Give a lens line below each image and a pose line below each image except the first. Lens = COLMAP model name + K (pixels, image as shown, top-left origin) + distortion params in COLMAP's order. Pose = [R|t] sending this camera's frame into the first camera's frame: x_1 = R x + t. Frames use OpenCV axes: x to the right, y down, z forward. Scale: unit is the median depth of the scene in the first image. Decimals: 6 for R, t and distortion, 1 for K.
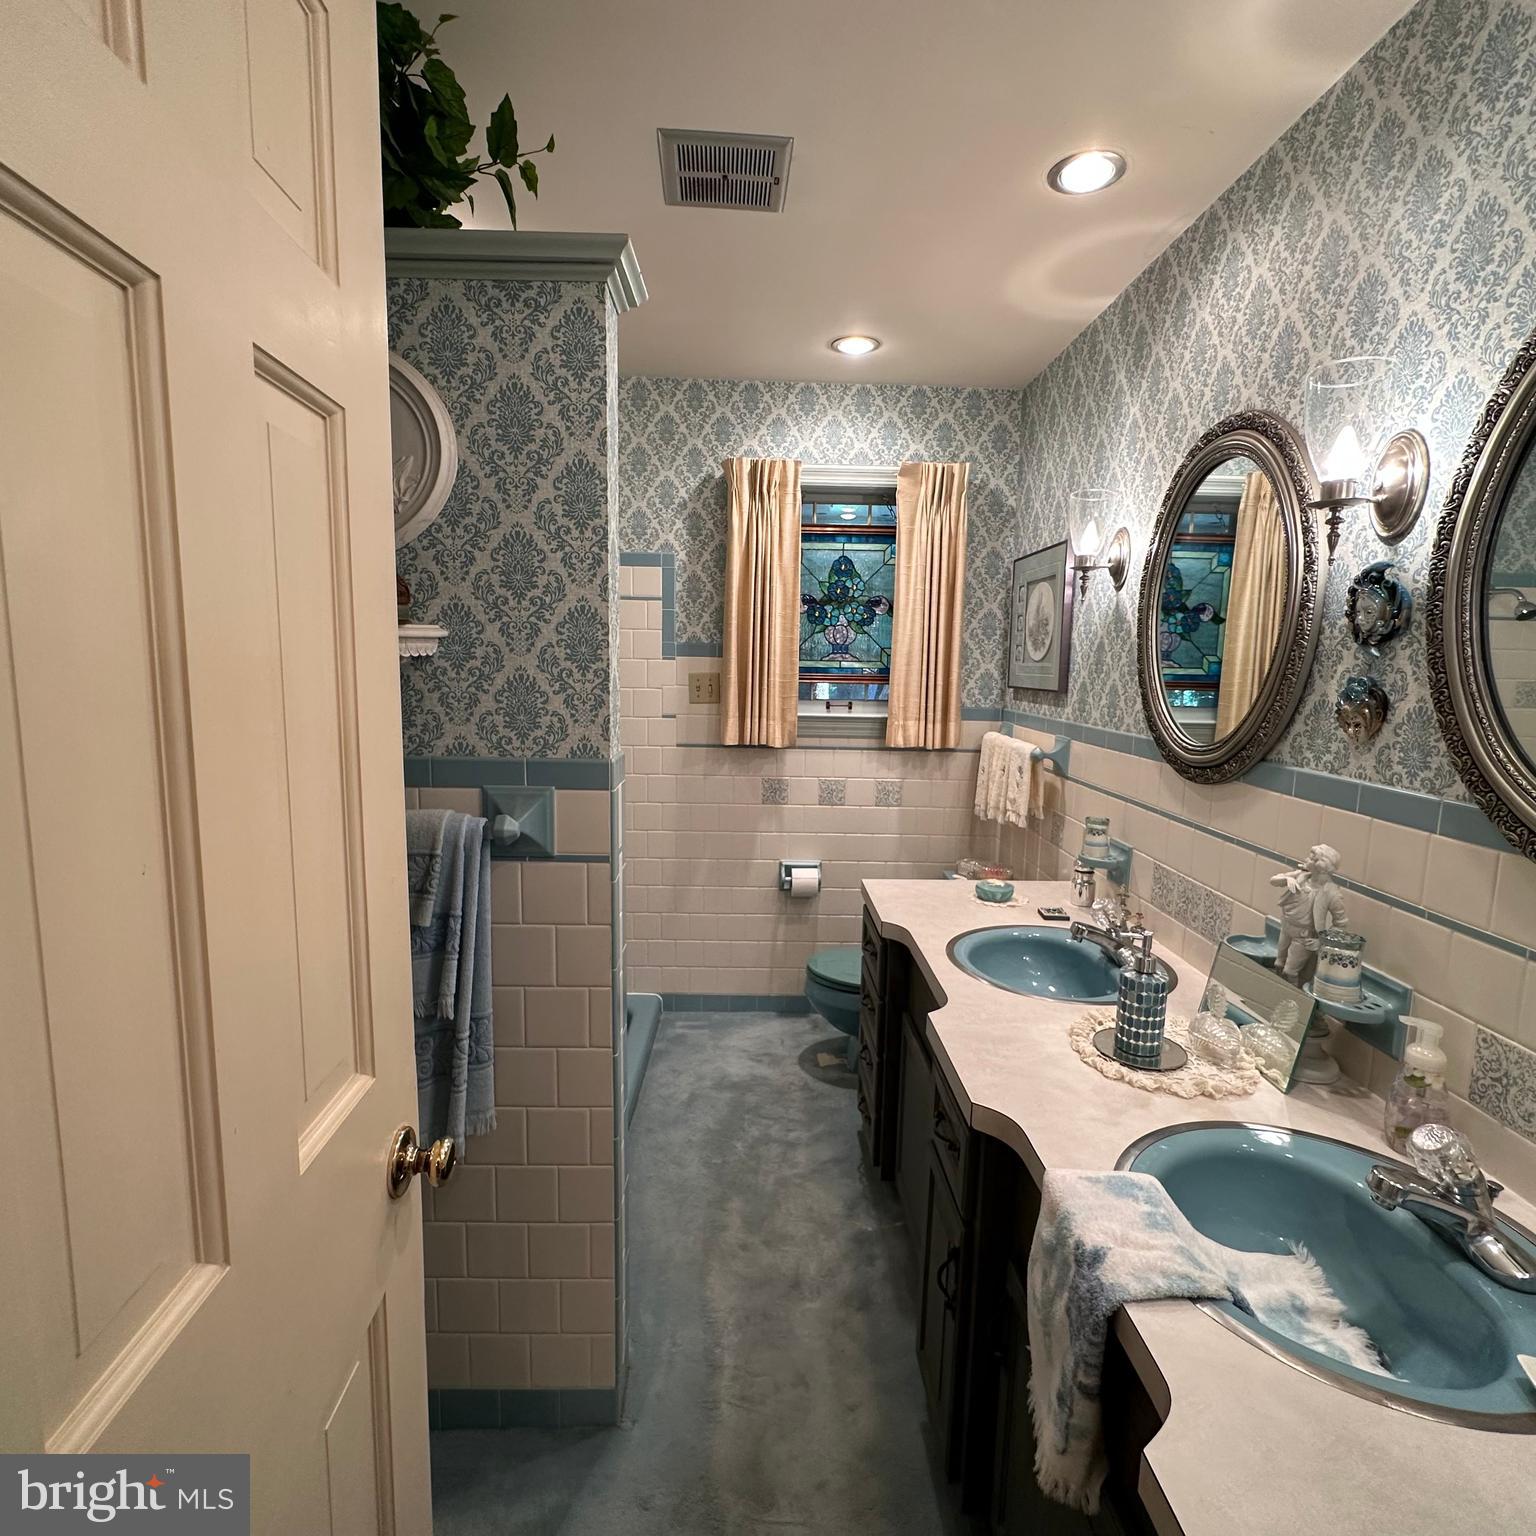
lens RADIAL K [[819.2, 0, 767.9], [0, 819.2, 769.2], [0, 0, 1]] dist [-0.005860, 0.001125]
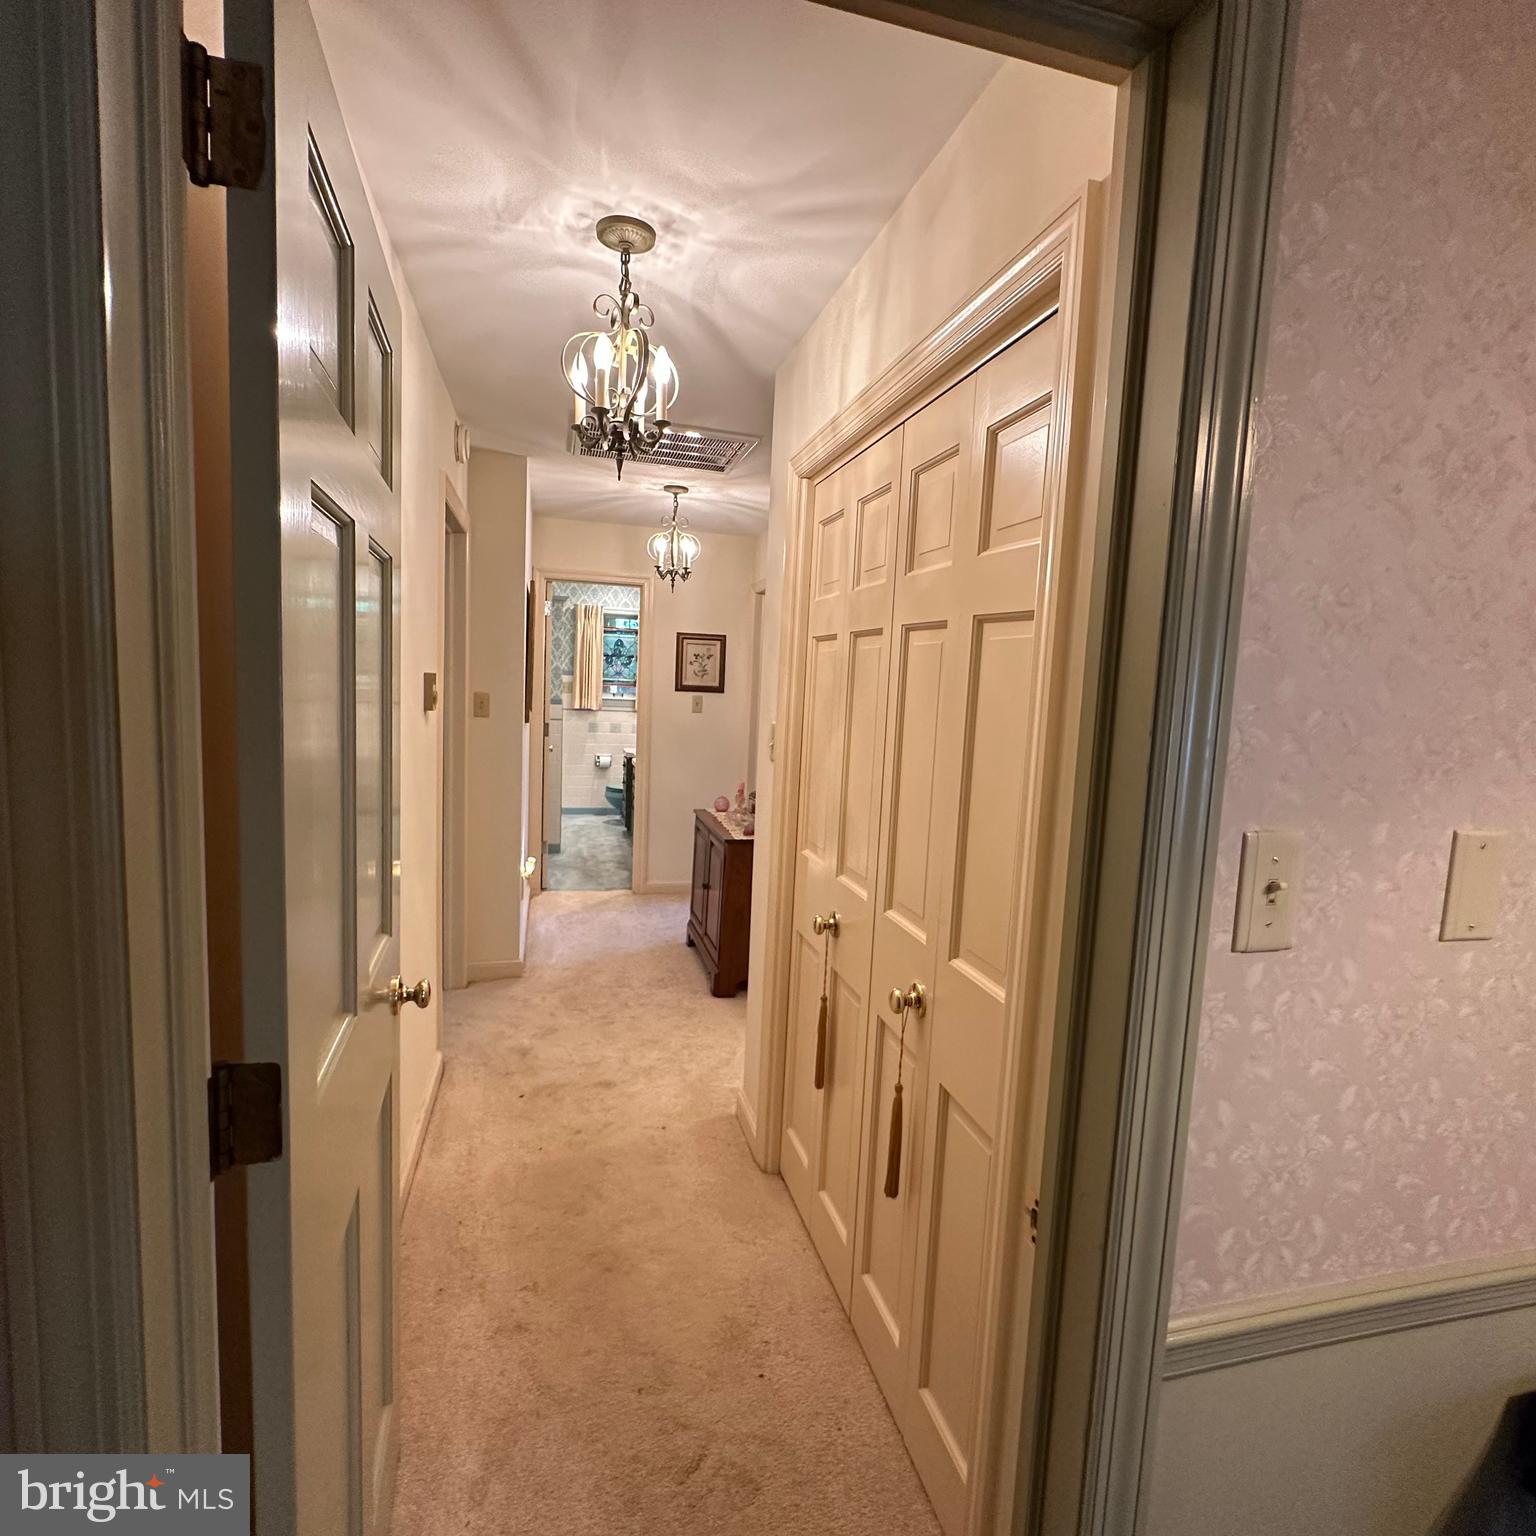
lens RADIAL K [[819.2, 0, 765.3], [0, 819.2, 768.4], [0, 0, 1]] dist [-0.005860, 0.001125]
pose [[0.972788, 0.000342, 0.231697, -0.065981], [0.003940, 0.999830, -0.018019, 0.218206], [-0.231663, 0.018442, 0.972621, -1.747971]]
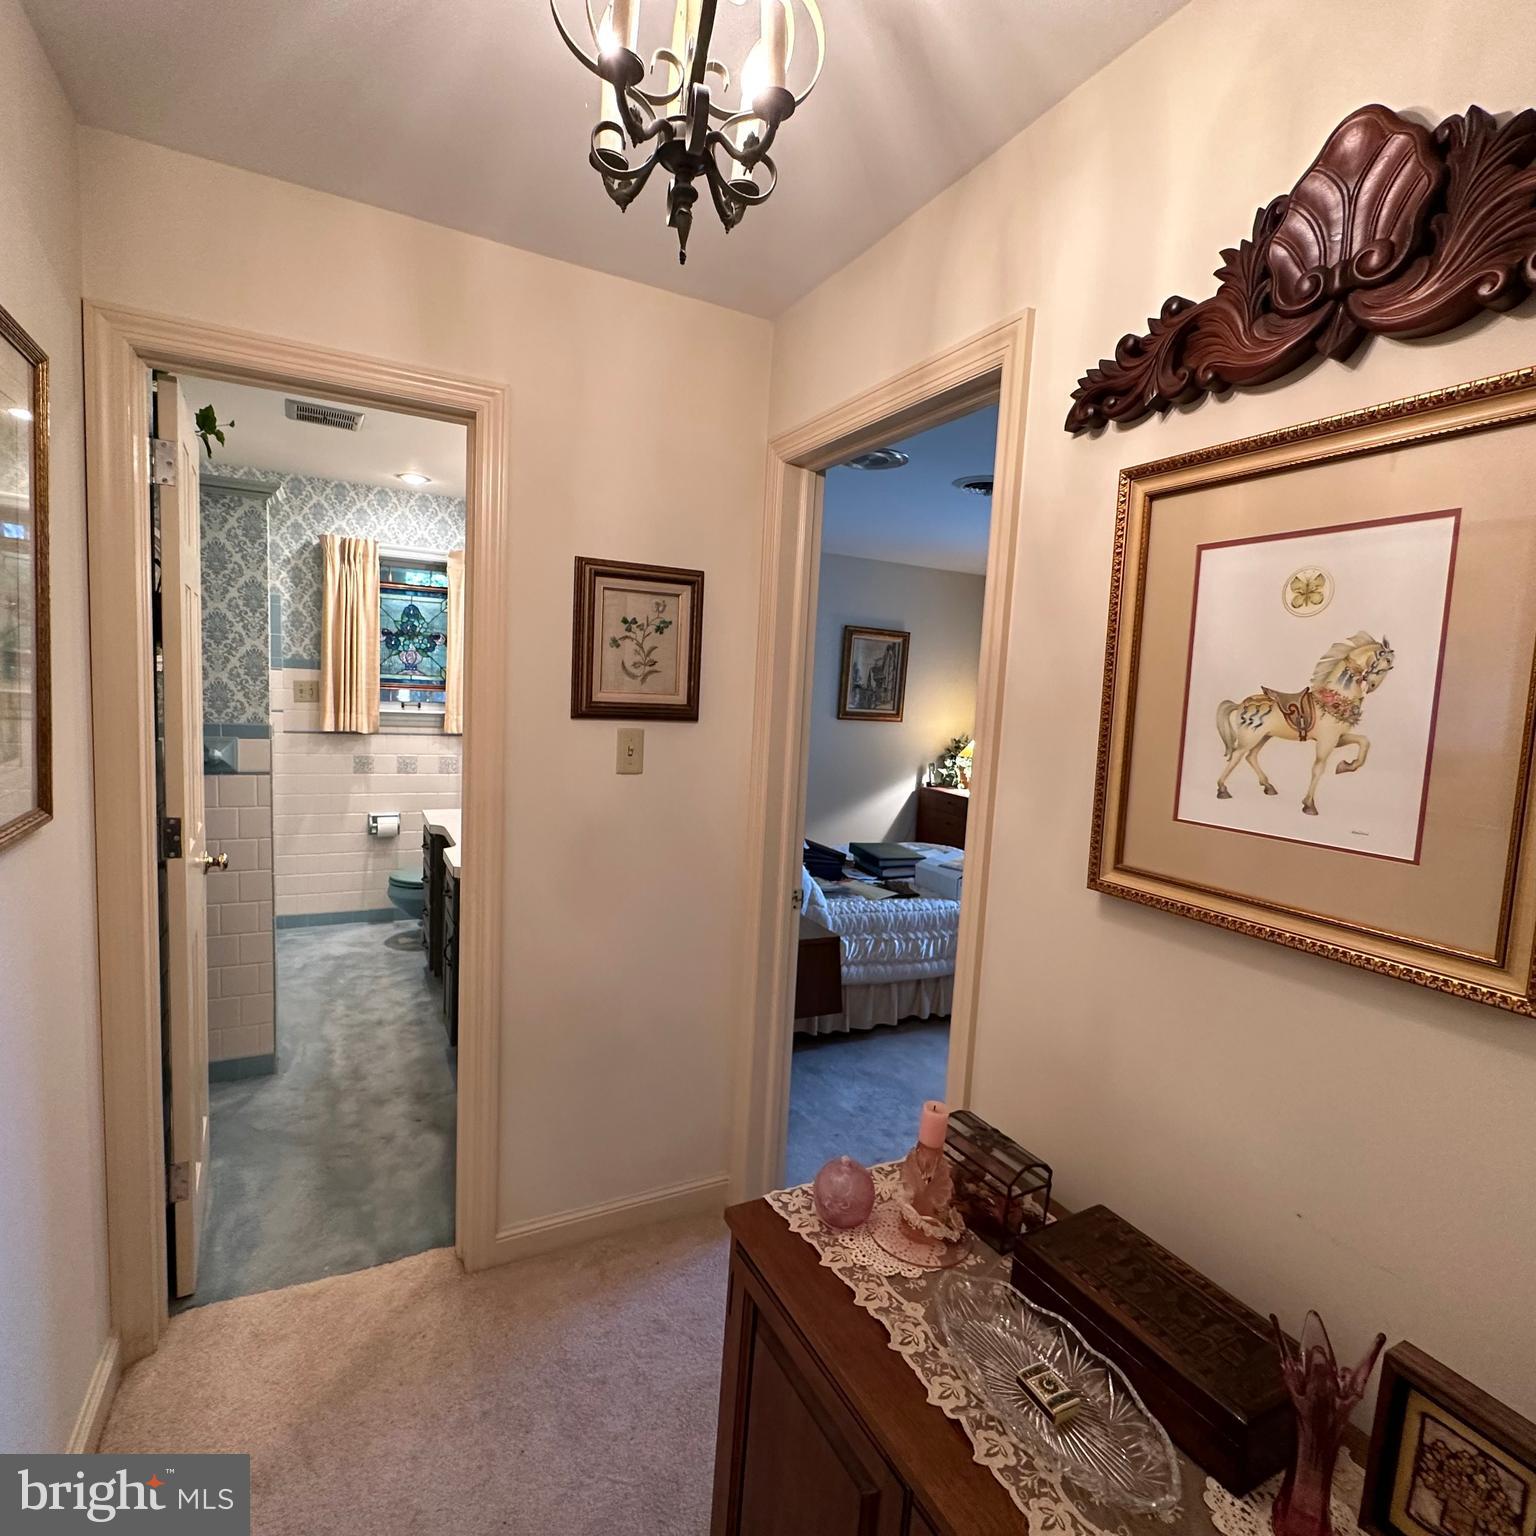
lens RADIAL K [[819.2, 0, 767.4], [0, 819.2, 768.2], [0, 0, 1]] dist [-0.005860, 0.001125]
pose [[0.895393, -0.016943, 0.444954, 0.004647], [0.023139, 0.999696, -0.008496, 0.065061], [-0.444674, 0.017903, 0.895513, -0.621824]]
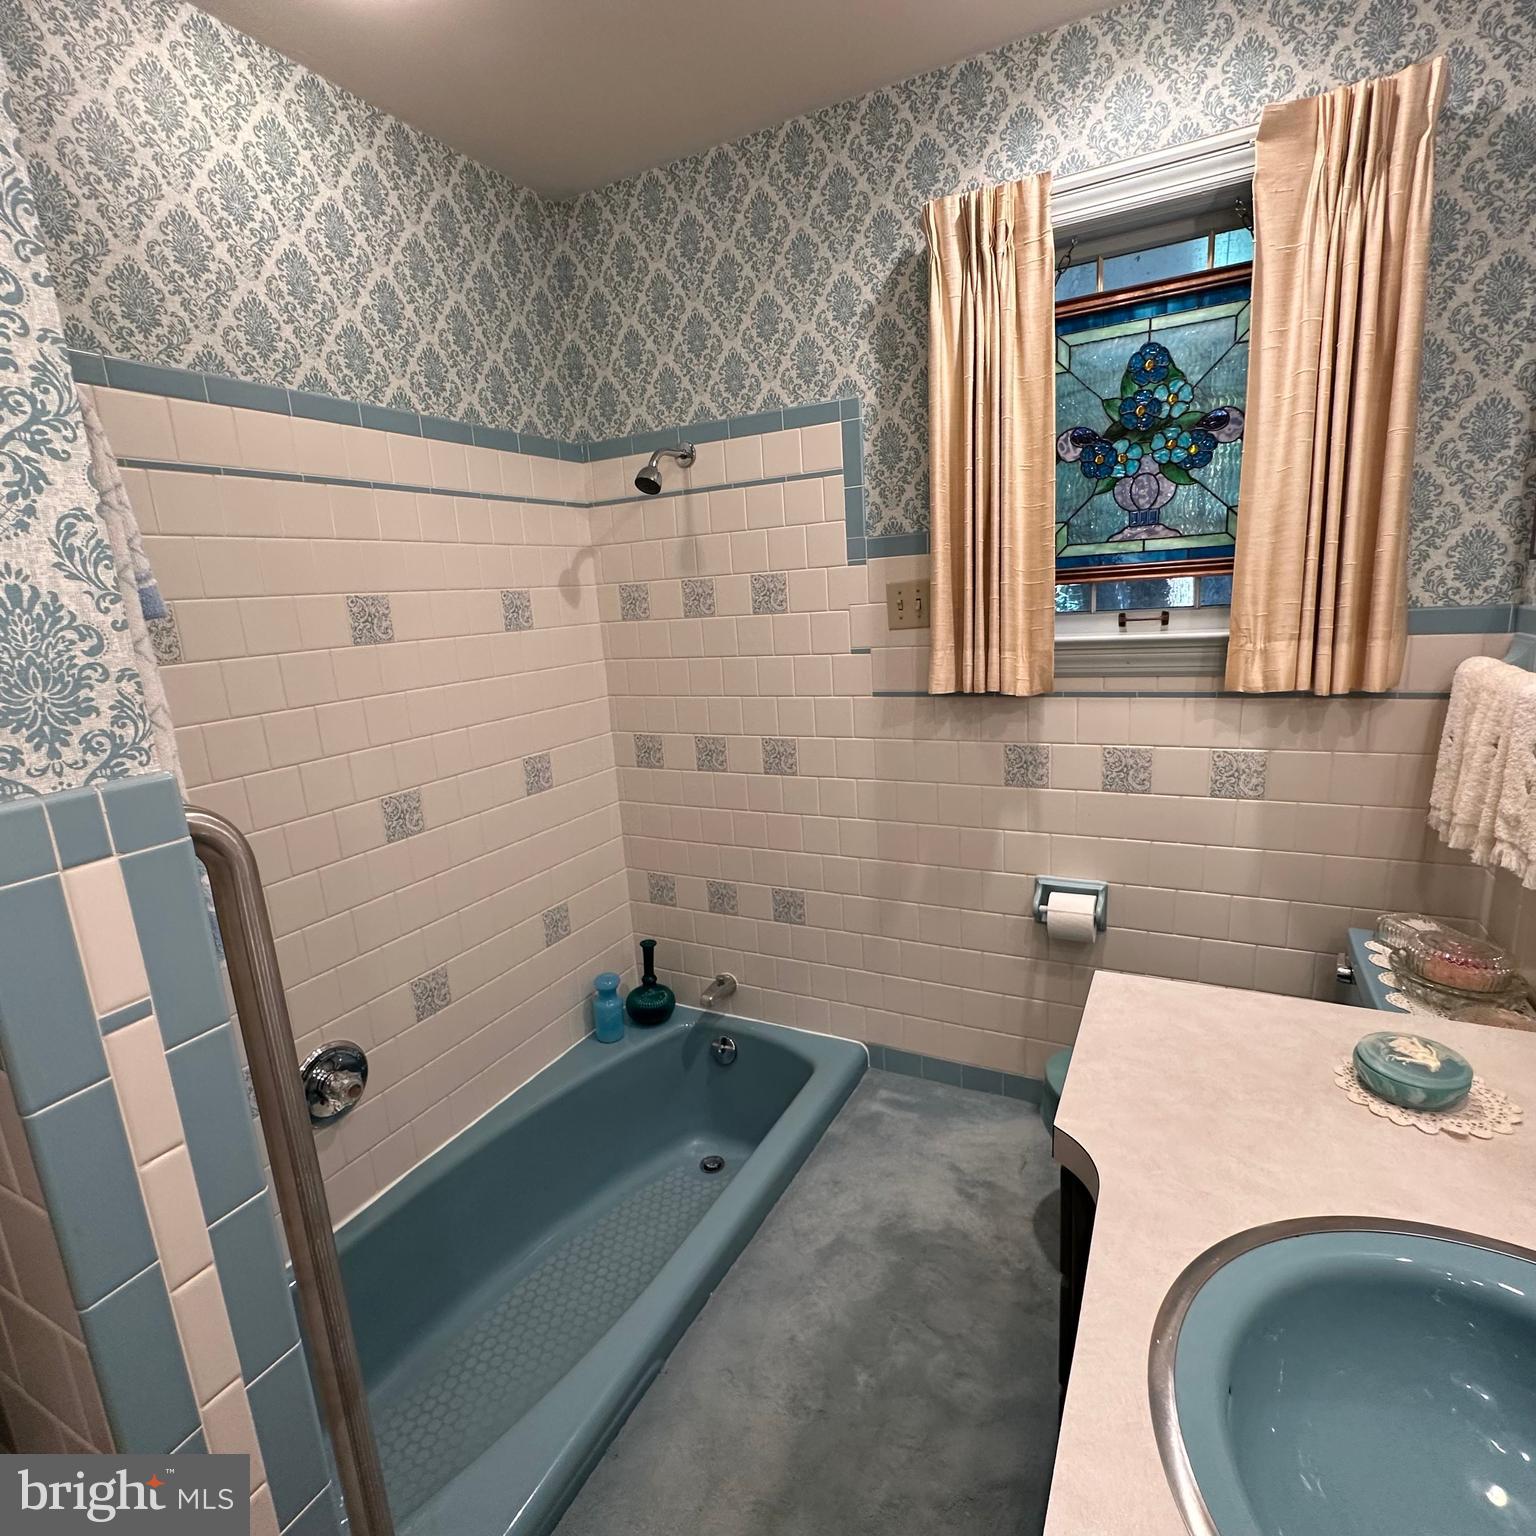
lens RADIAL K [[819.2, 0, 767.6], [0, 819.2, 767.2], [0, 0, 1]] dist [-0.005860, 0.001125]
pose [[0.875966, 0.026590, -0.481639, 0.141491], [0.014982, 0.996498, 0.082262, -0.026897], [0.482139, -0.079275, 0.872501, 0.384008]]
